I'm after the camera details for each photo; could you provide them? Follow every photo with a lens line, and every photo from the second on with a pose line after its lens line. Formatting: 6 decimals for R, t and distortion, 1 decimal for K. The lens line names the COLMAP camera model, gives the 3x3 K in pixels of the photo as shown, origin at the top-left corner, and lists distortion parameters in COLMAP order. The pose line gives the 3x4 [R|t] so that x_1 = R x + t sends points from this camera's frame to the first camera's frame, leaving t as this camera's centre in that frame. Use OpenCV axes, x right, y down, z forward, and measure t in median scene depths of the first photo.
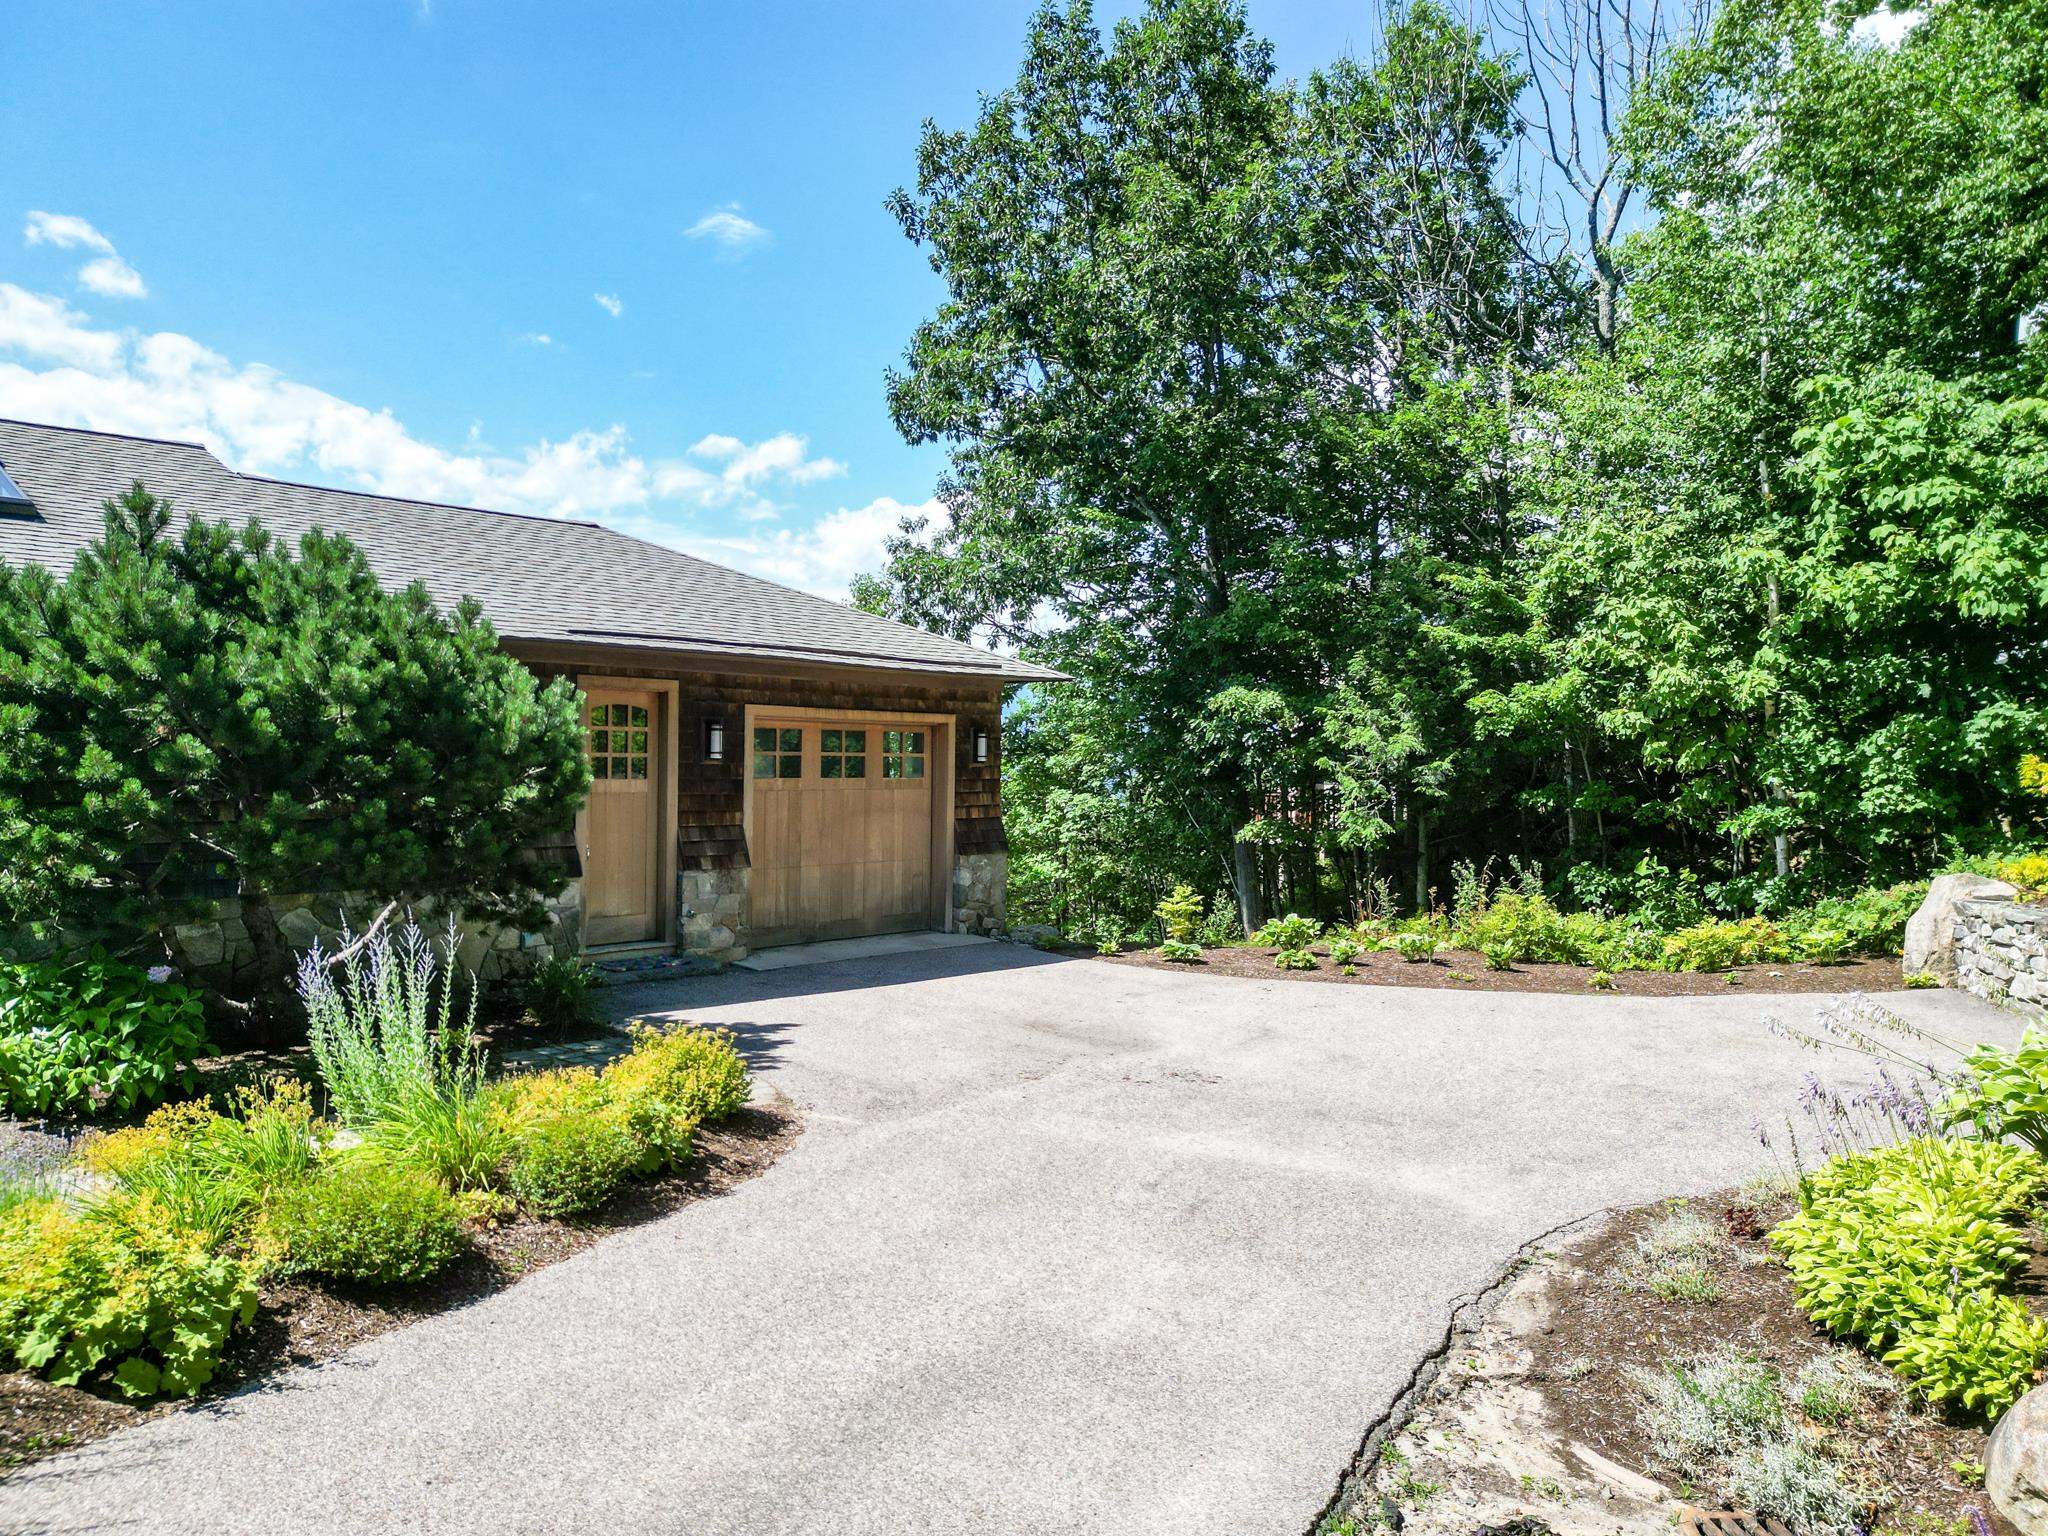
lens RADIAL K [[1446.3, 0, 1025.3], [0, 1446.3, 762.3], [0, 0, 1]] dist [0.069115, -0.055216]
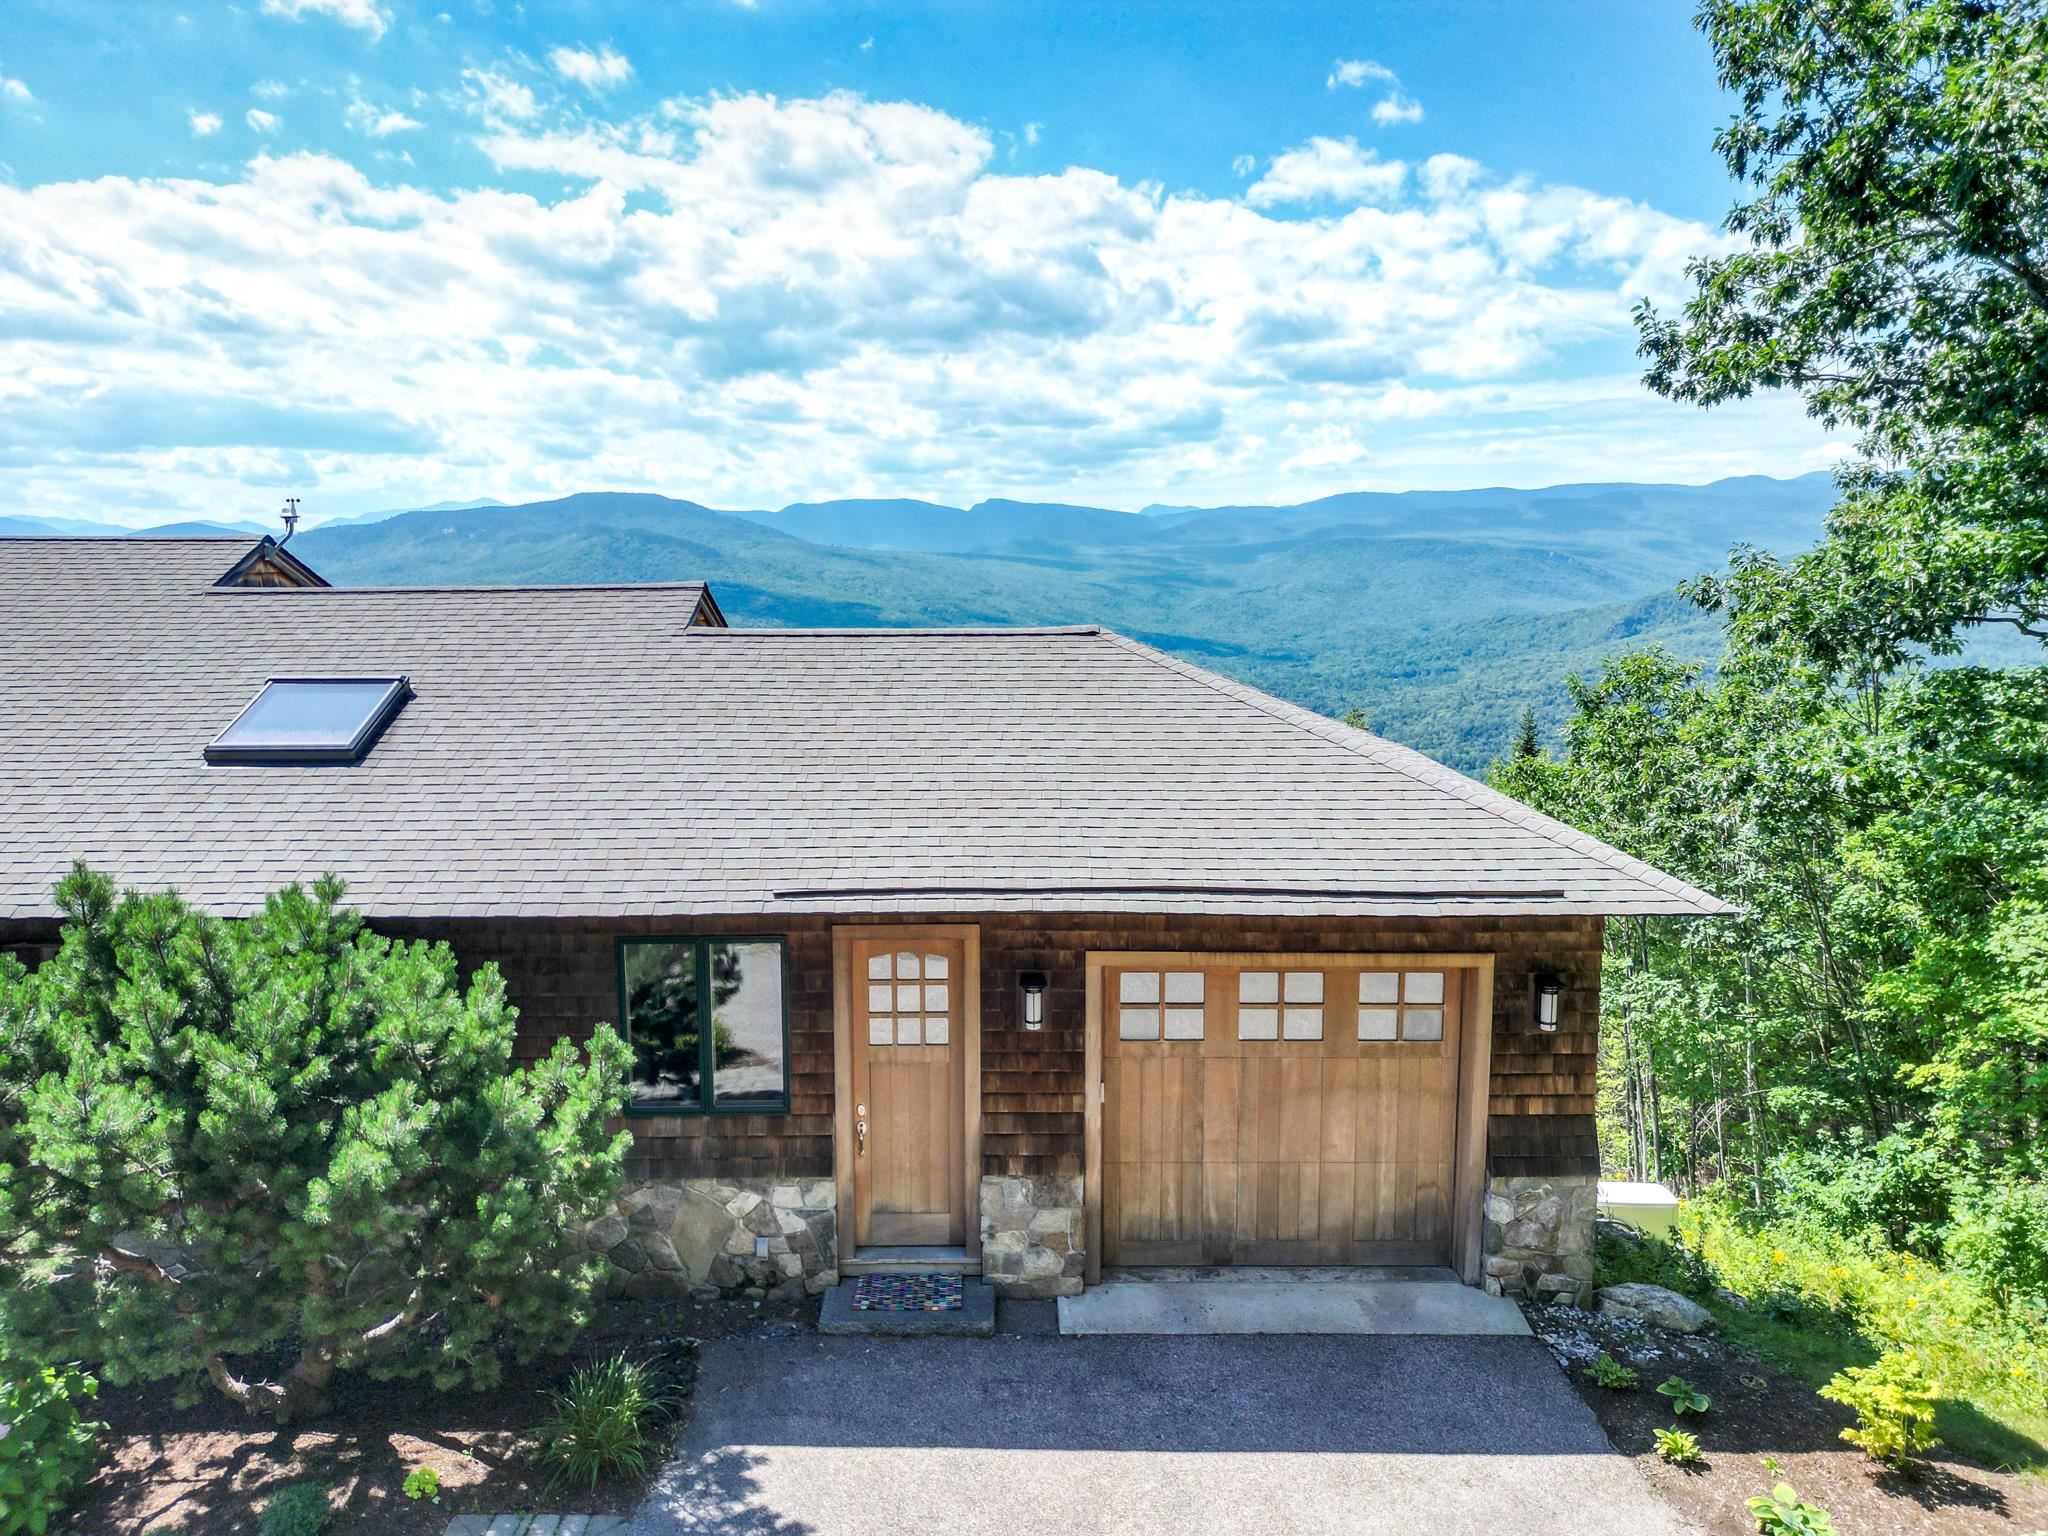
lens RADIAL K [[1446.3, 0, 1015.7], [0, 1446.3, 787.5], [0, 0, 1]] dist [0.069115, -0.055216]
pose [[0.687131, 0.106051, -0.718752, 0.289556], [0.009946, 0.987824, 0.155260, -0.233650], [0.726466, -0.113832, 0.677709, 0.502655]]
